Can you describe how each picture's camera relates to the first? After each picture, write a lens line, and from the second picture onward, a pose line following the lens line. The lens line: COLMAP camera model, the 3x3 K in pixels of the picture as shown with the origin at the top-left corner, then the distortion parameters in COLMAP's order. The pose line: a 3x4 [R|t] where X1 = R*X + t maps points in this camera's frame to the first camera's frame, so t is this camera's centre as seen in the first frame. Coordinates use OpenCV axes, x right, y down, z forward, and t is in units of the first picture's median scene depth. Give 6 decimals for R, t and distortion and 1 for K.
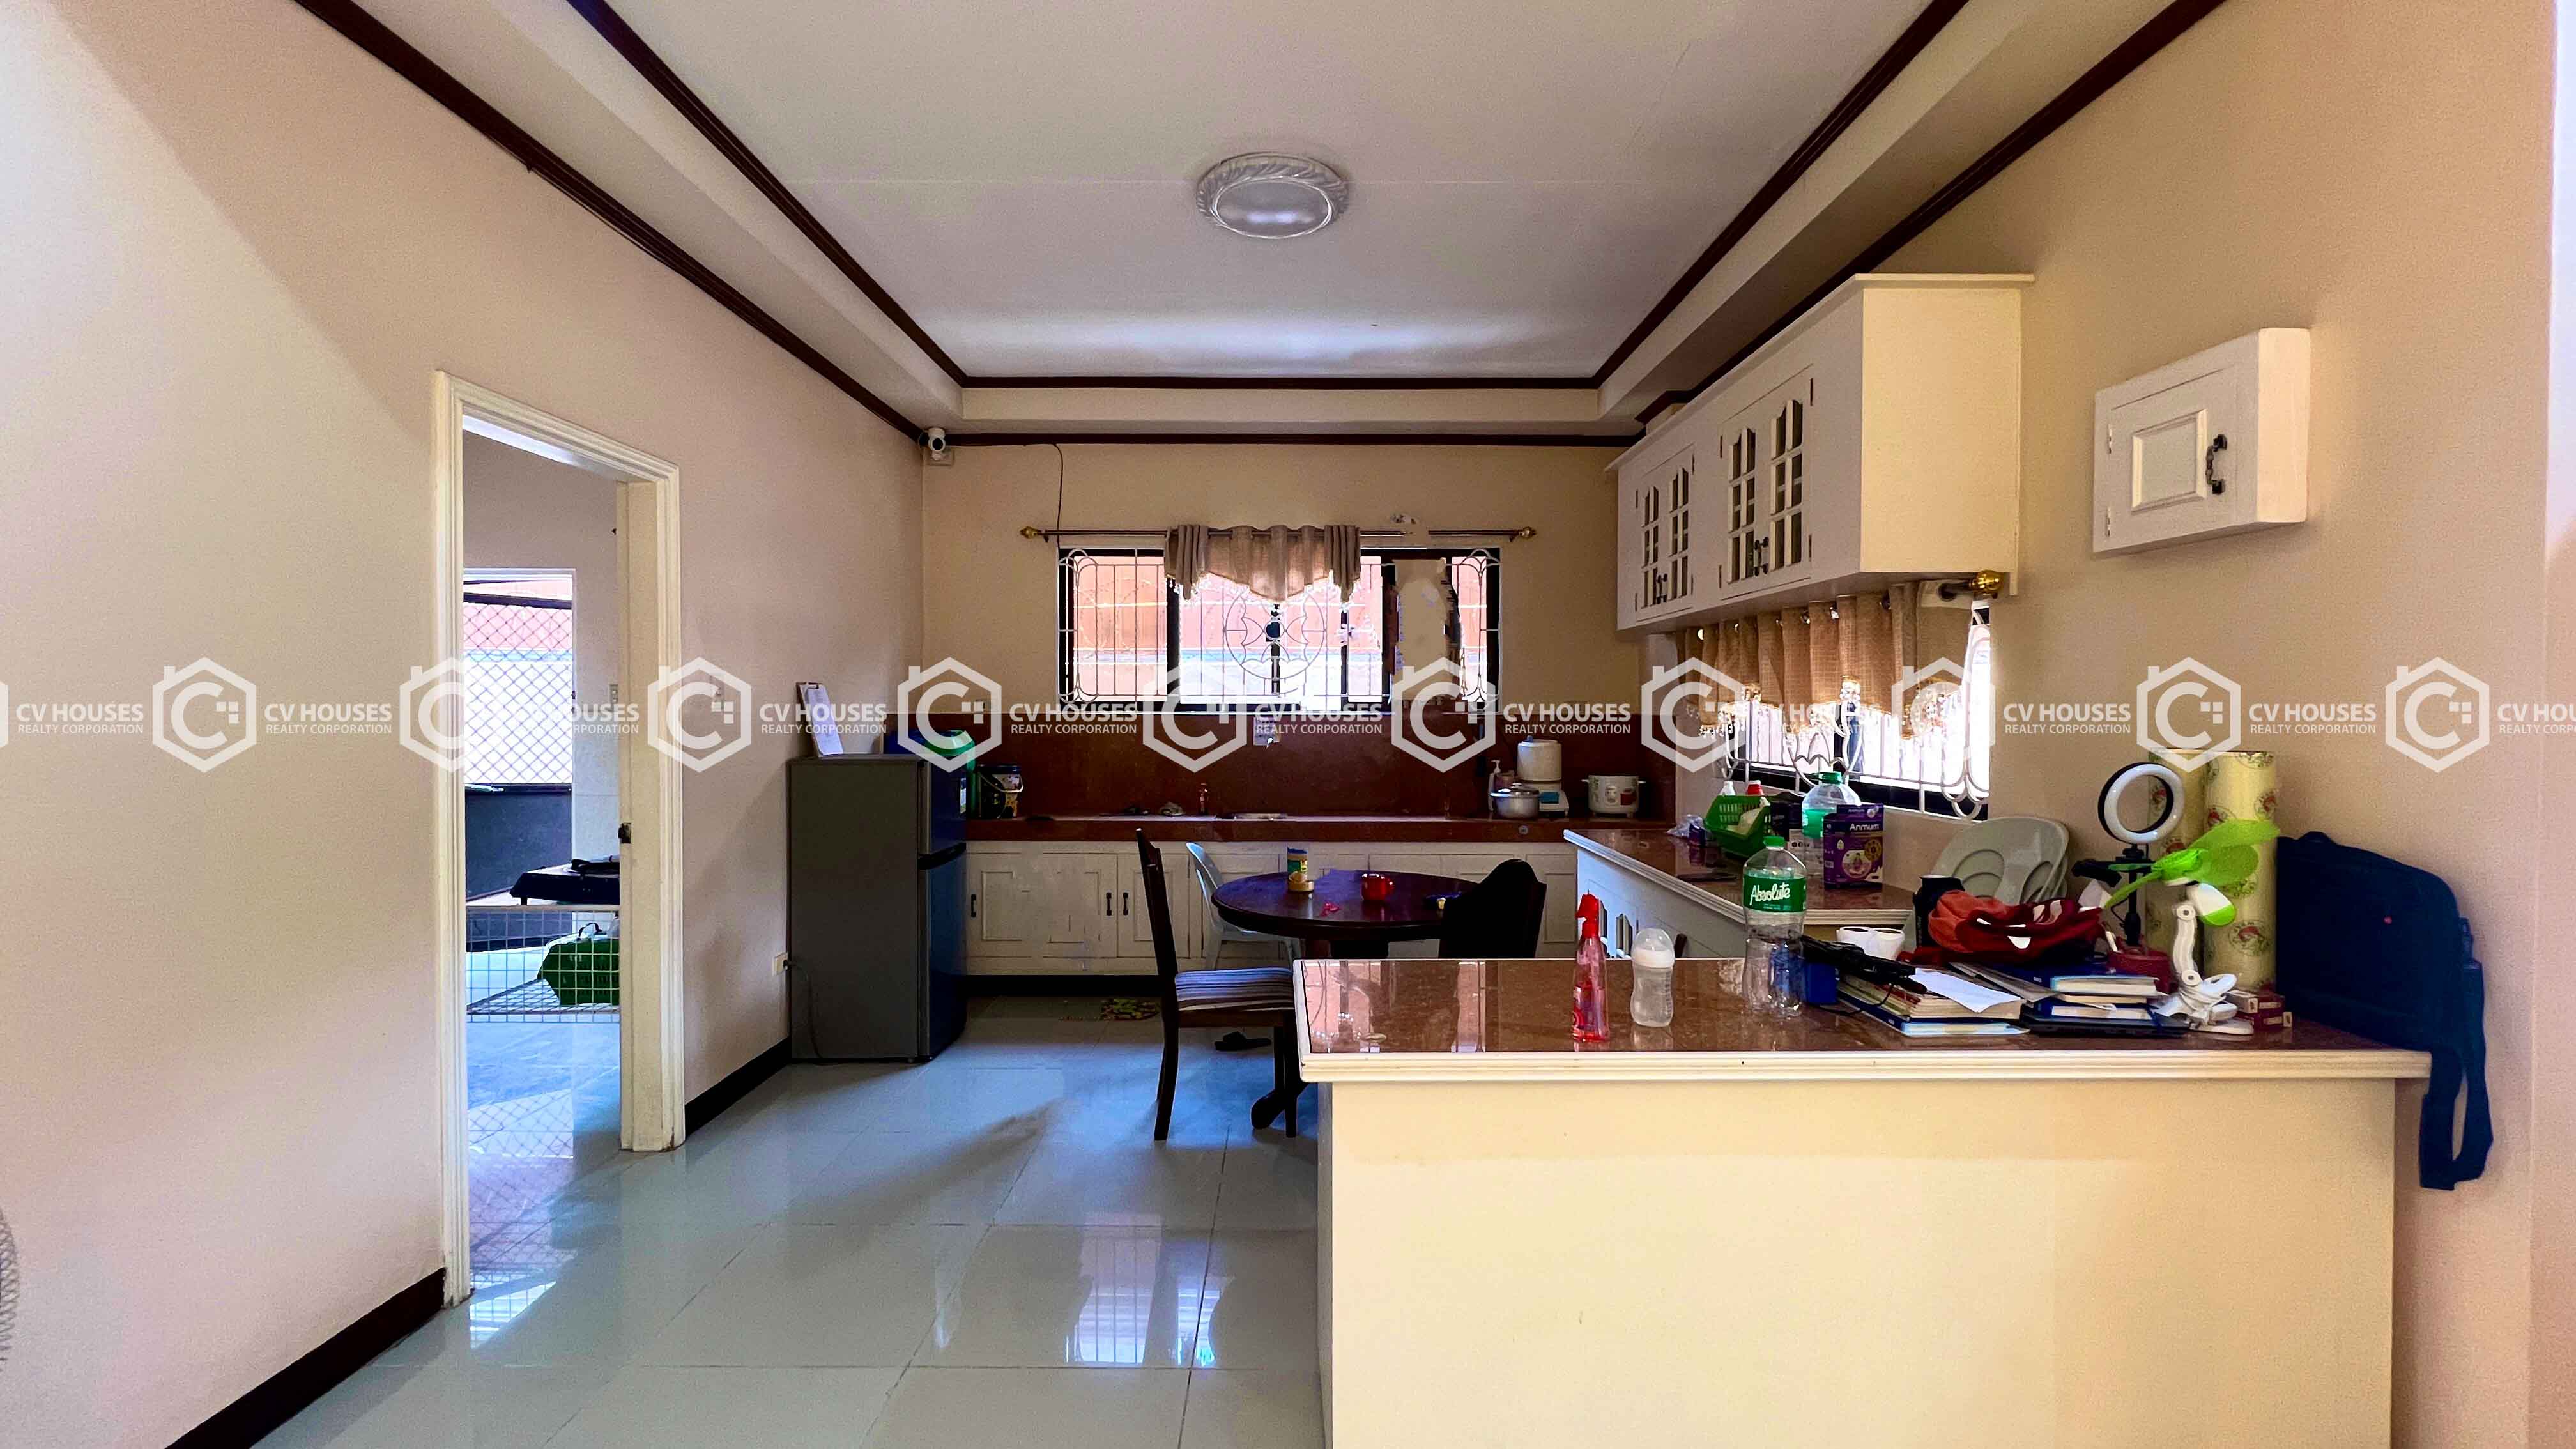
lens RADIAL K [[1036.2, 0, 1284.5], [0, 1036.2, 716.6], [0, 0, 1]] dist [-0.000415, -0.000311]
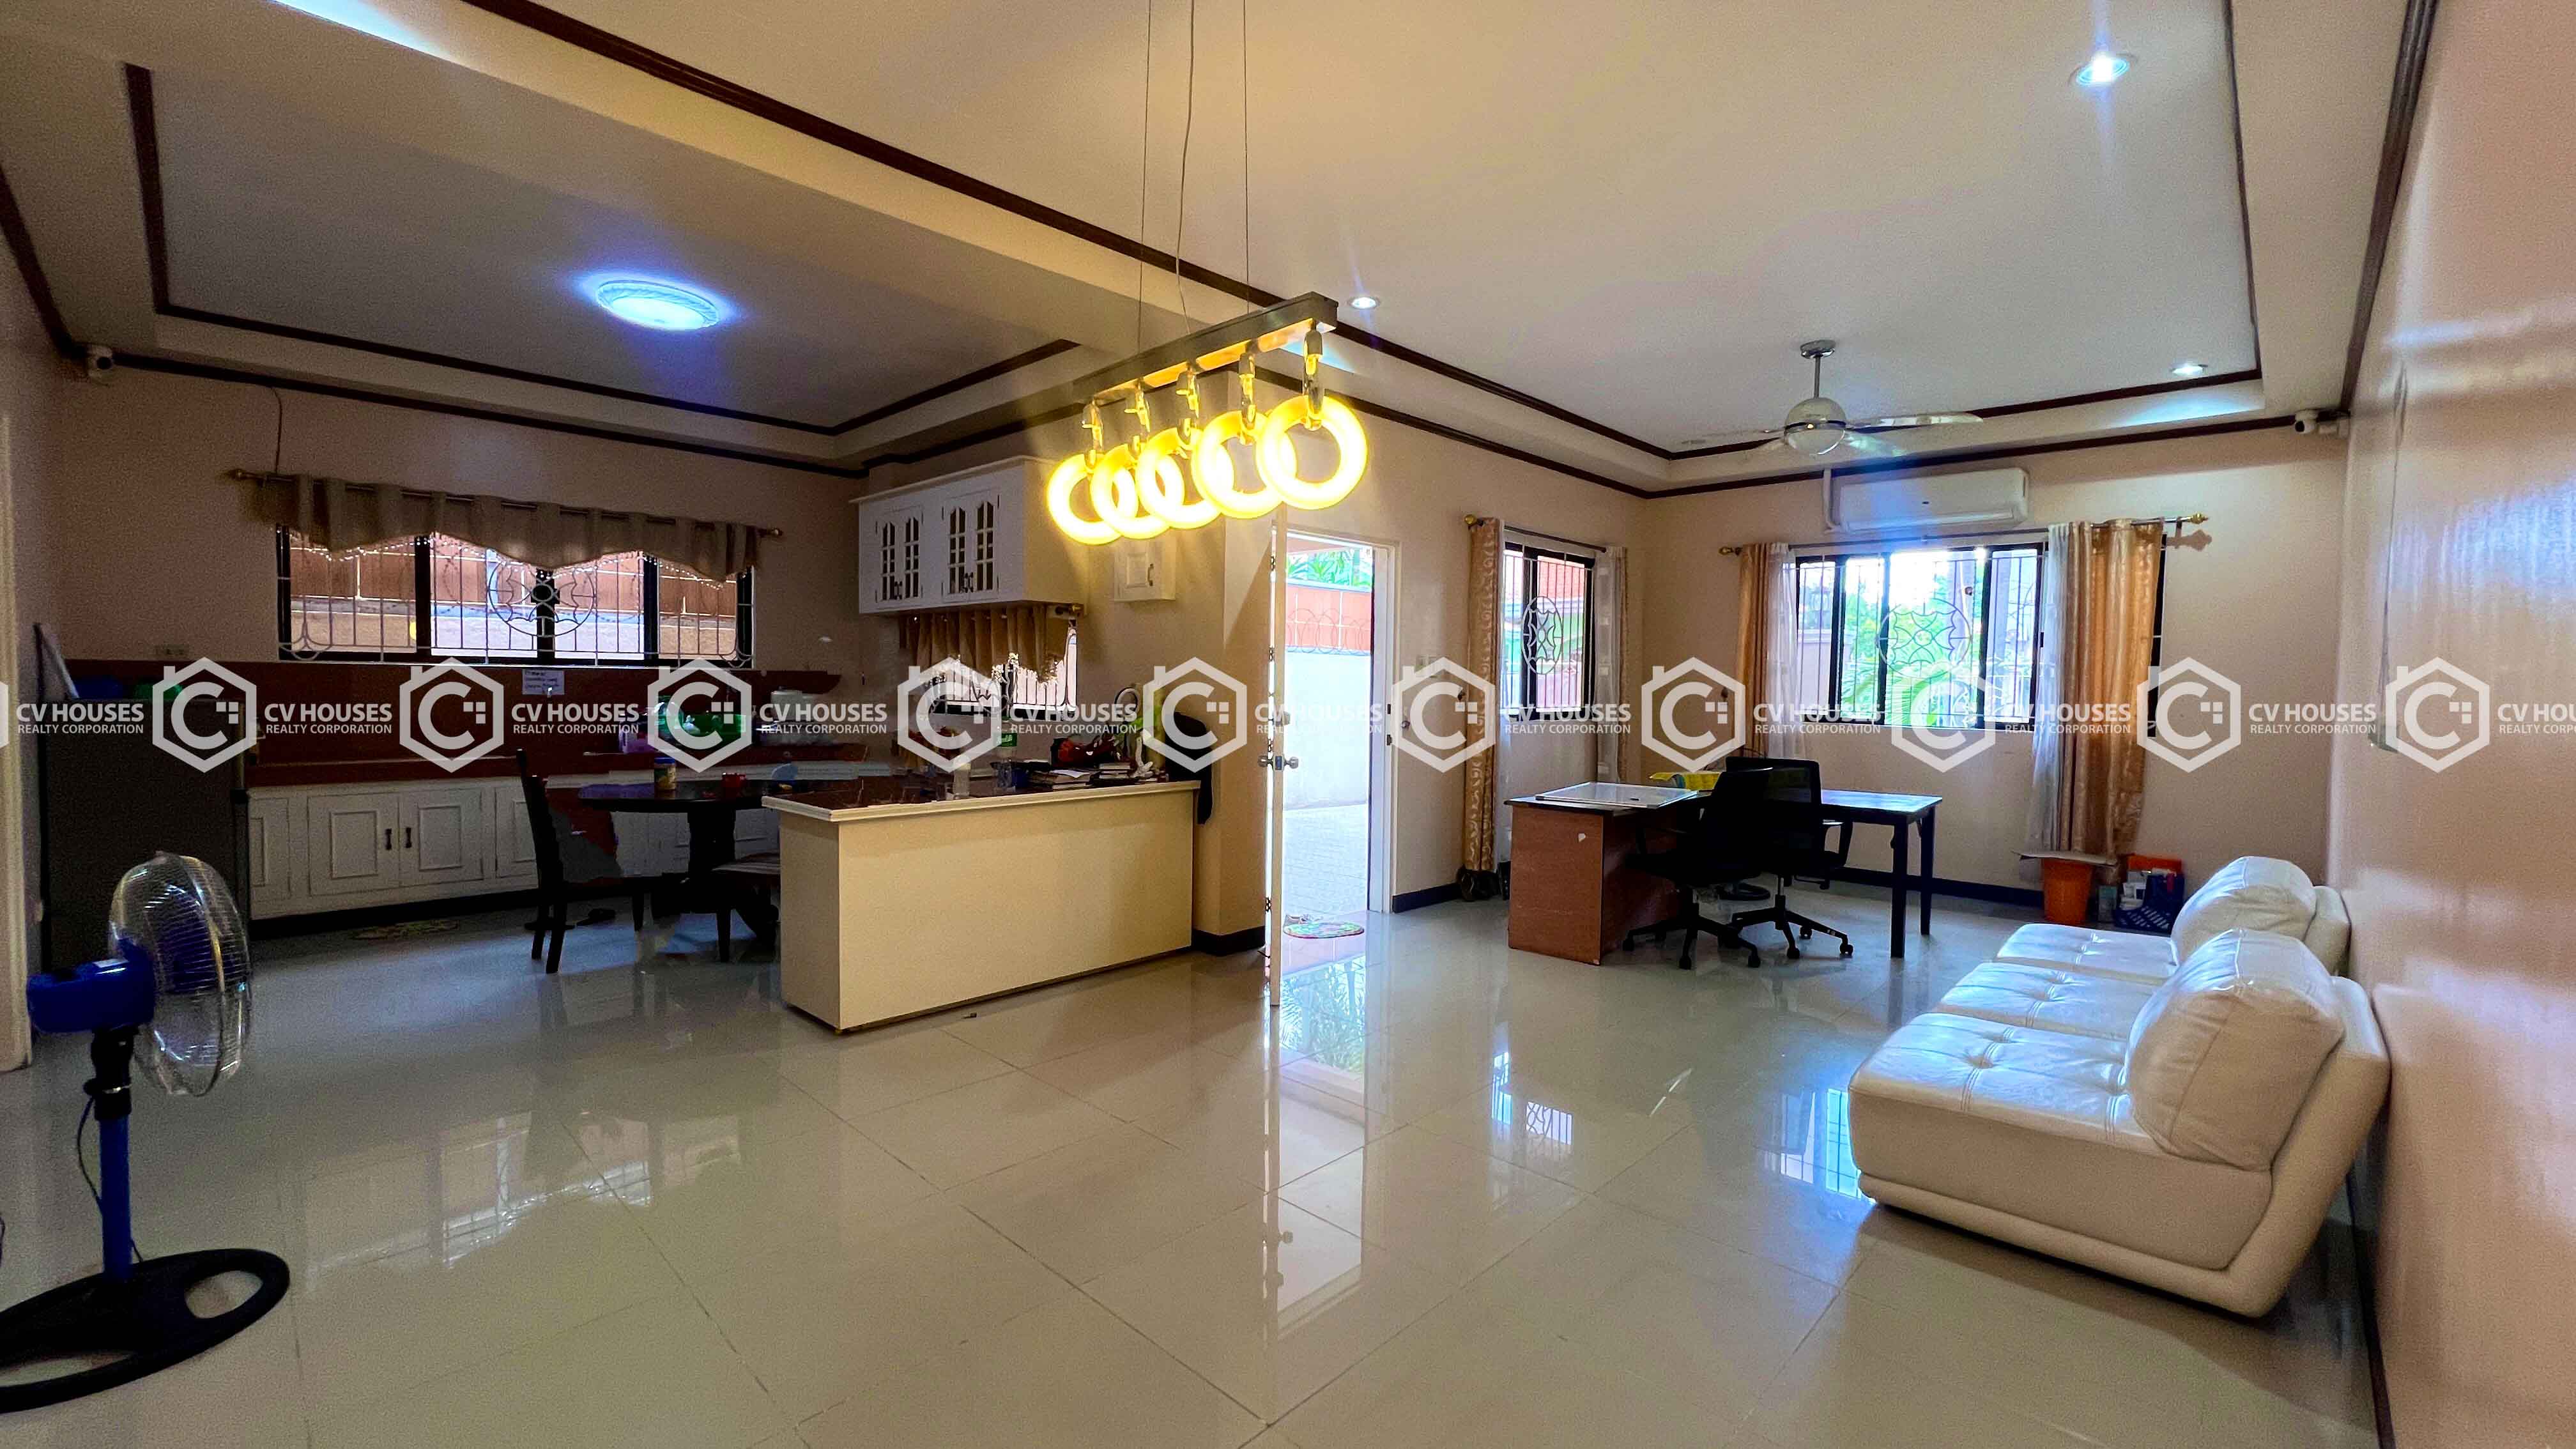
lens RADIAL K [[1036.2, 0, 1284.5], [0, 1036.2, 716.6], [0, 0, 1]] dist [-0.000415, -0.000311]
pose [[0.689011, -0.015083, 0.724594, -0.510865], [-0.006380, 0.999618, 0.026875, 0.029530], [-0.724723, -0.023140, 0.688652, -0.699536]]
